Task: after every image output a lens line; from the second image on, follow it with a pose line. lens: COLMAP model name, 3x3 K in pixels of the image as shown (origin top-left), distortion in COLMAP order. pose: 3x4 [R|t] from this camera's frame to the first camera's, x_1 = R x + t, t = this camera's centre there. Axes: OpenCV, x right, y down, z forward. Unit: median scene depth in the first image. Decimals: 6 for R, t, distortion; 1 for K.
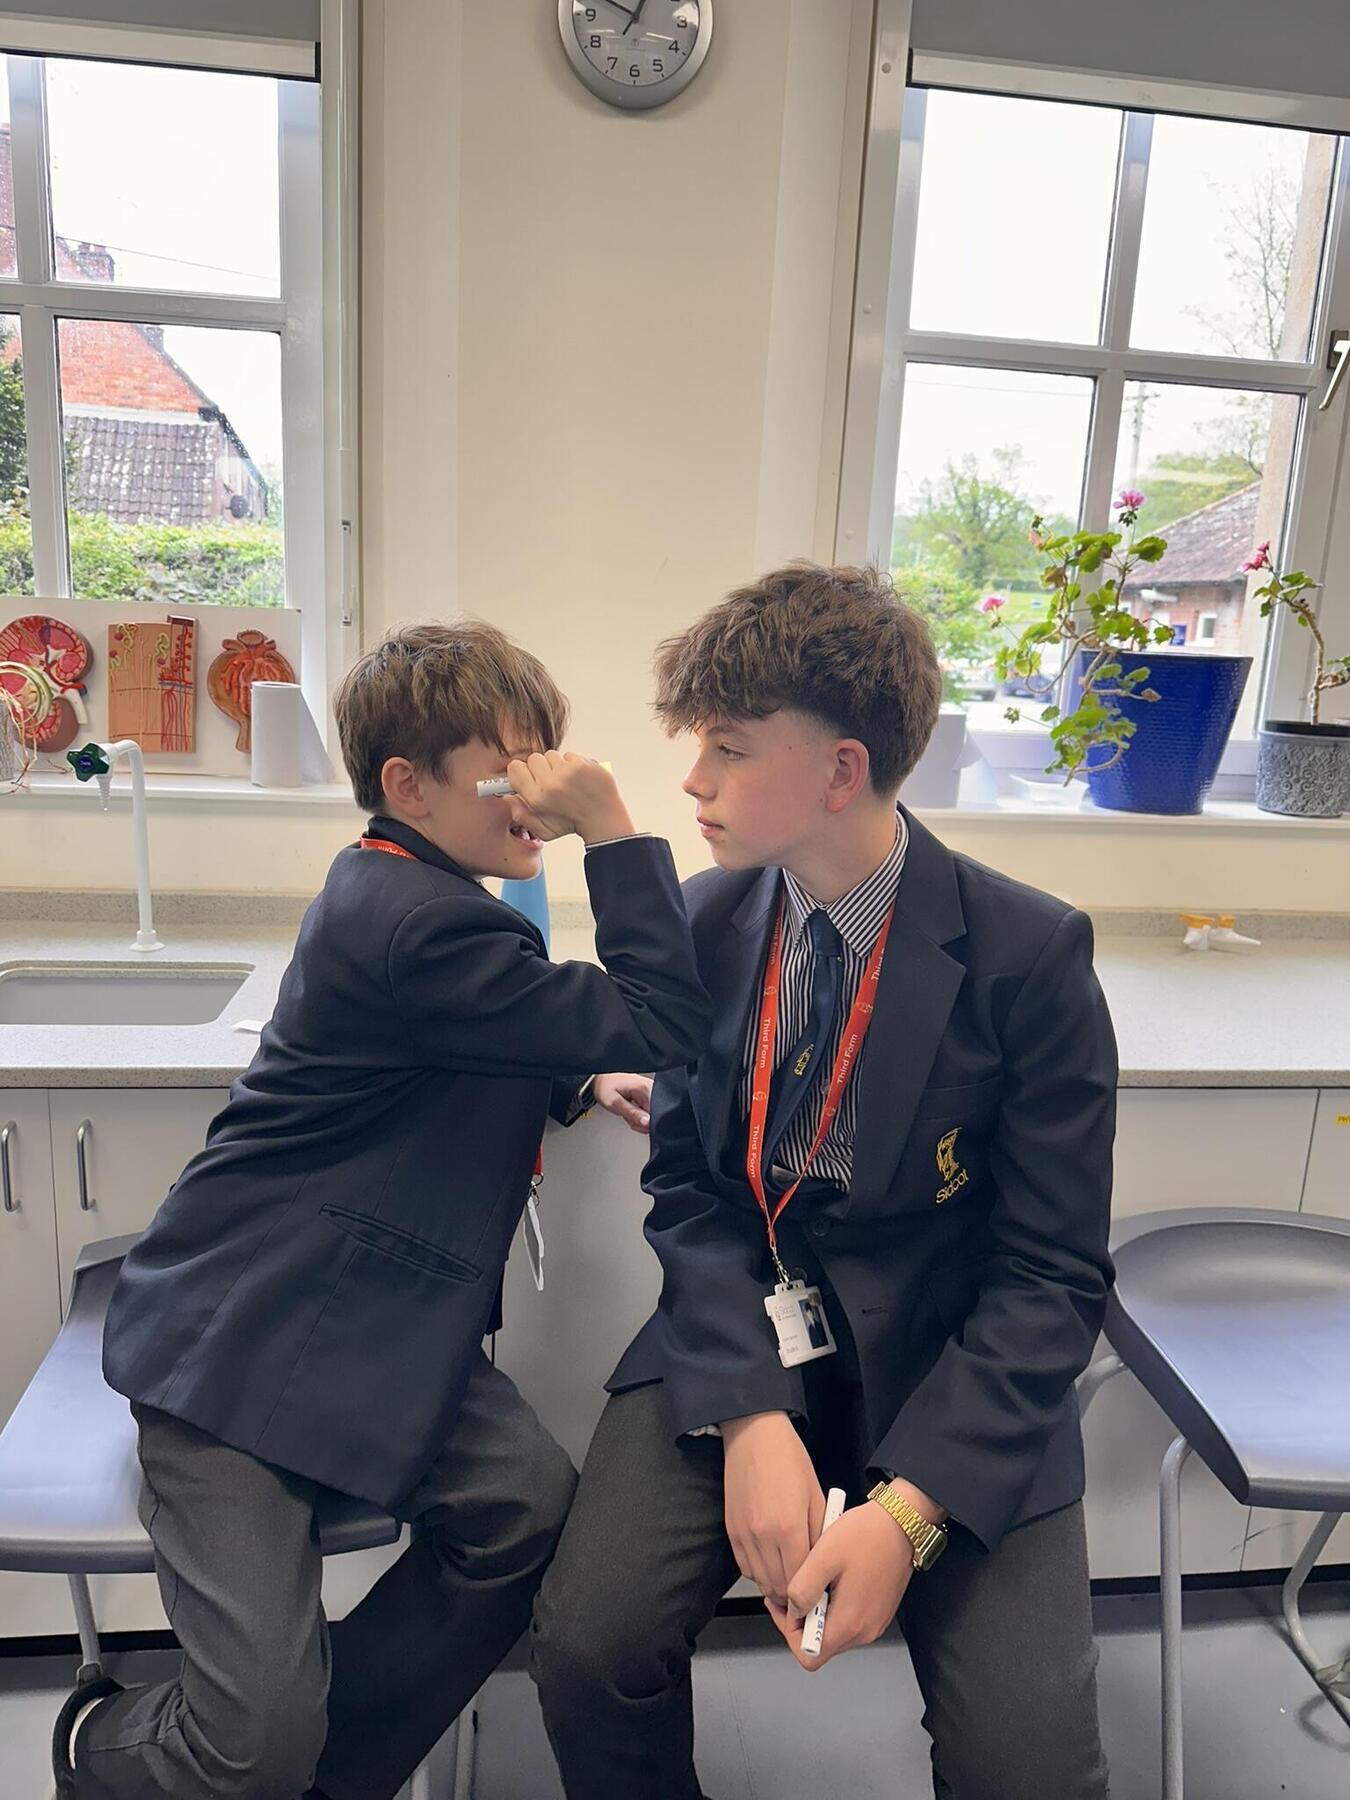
lens RADIAL K [[1248.1, 0, 675.0], [0, 1248.1, 900.0], [0, 0, 1]] dist [-0.046867, 0.001033]
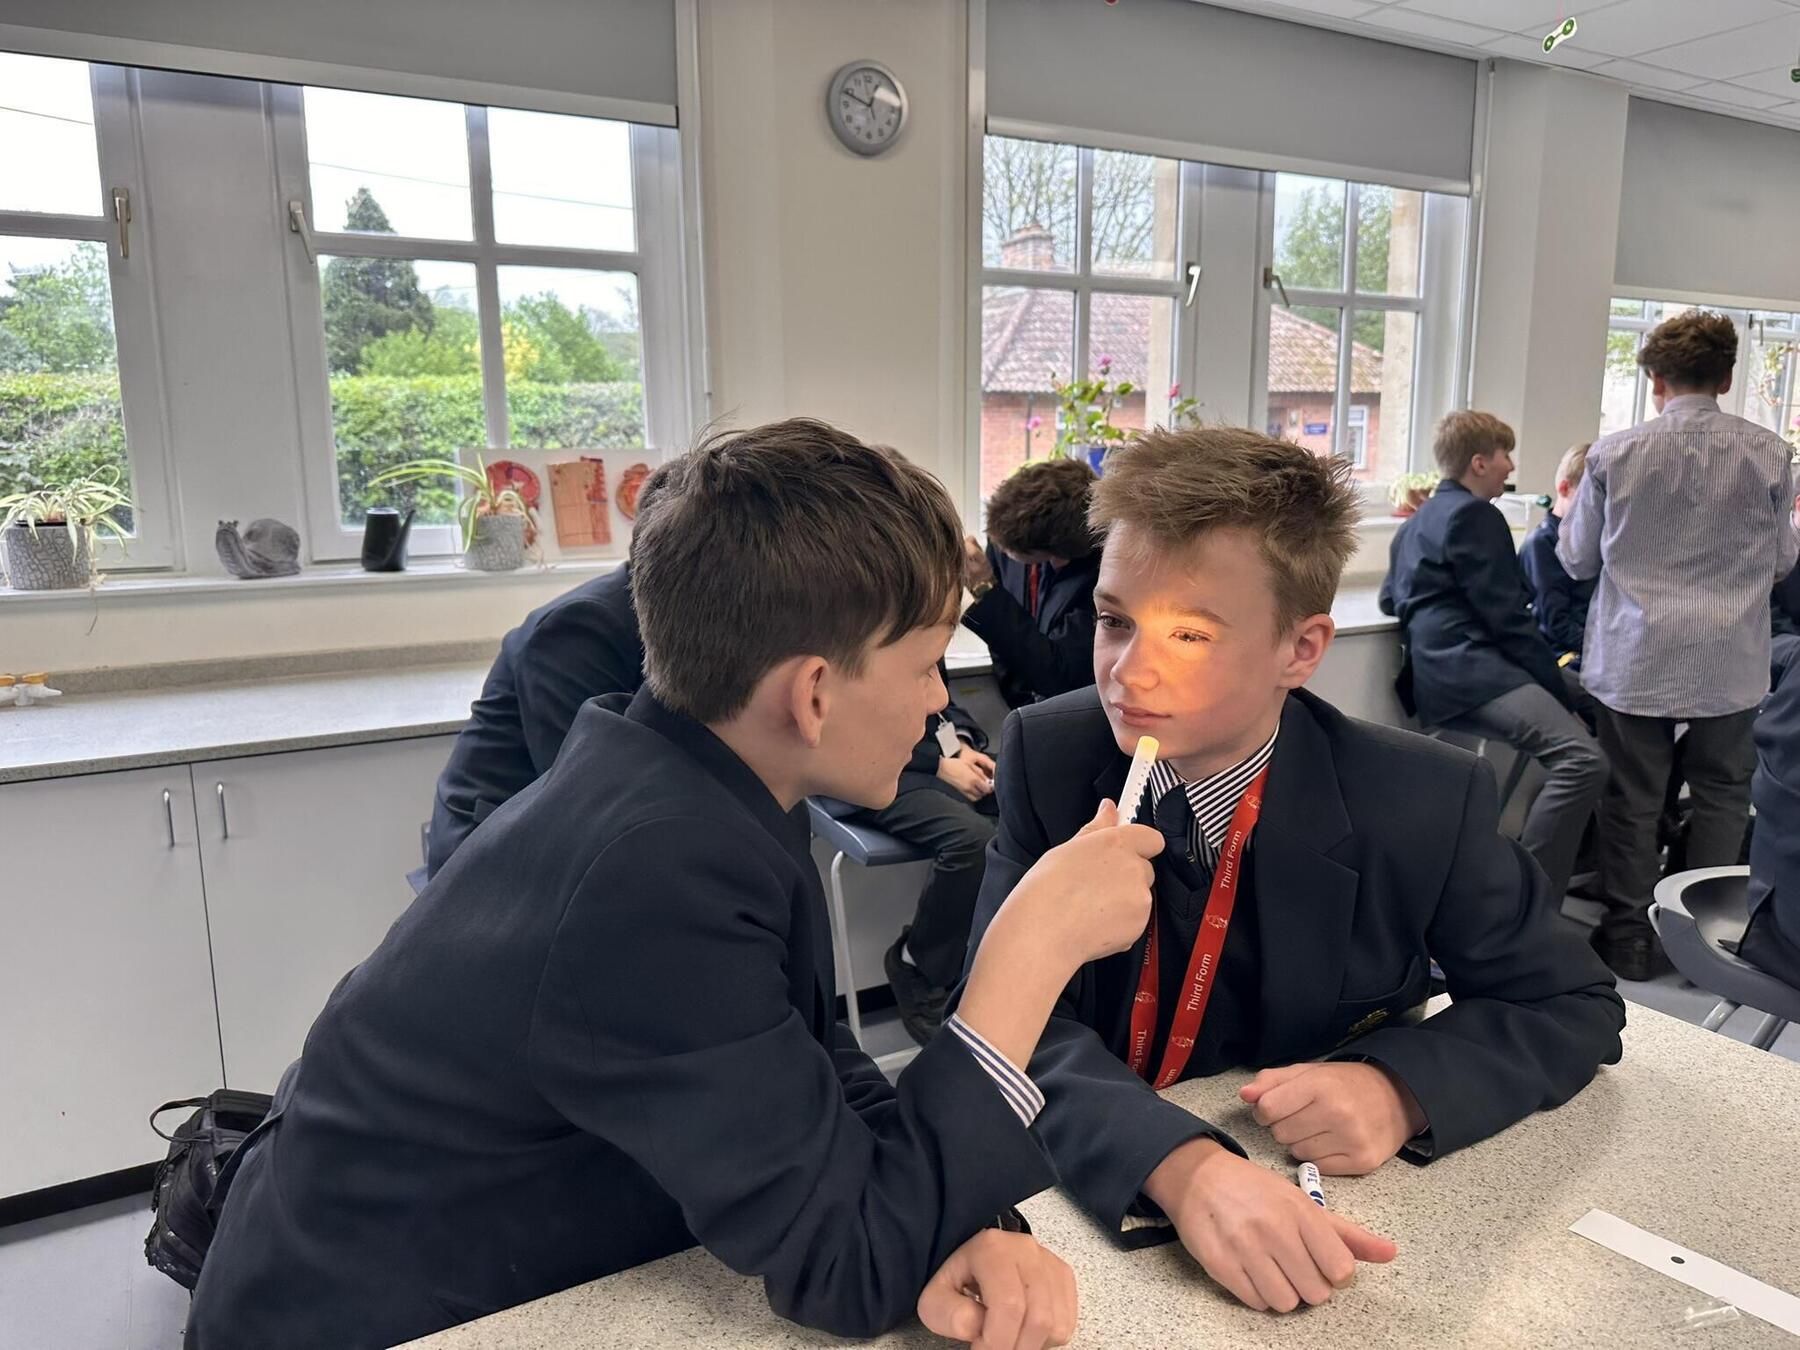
lens RADIAL K [[1248.1, 0, 900.0], [0, 1248.1, 675.0], [0, 0, 1]] dist [-0.046867, 0.001033]
pose [[0.923946, -0.118842, 0.363594, -0.645179], [0.129322, 0.991592, -0.004521, 0.096315], [-0.359999, 0.051198, 0.931547, -0.564331]]
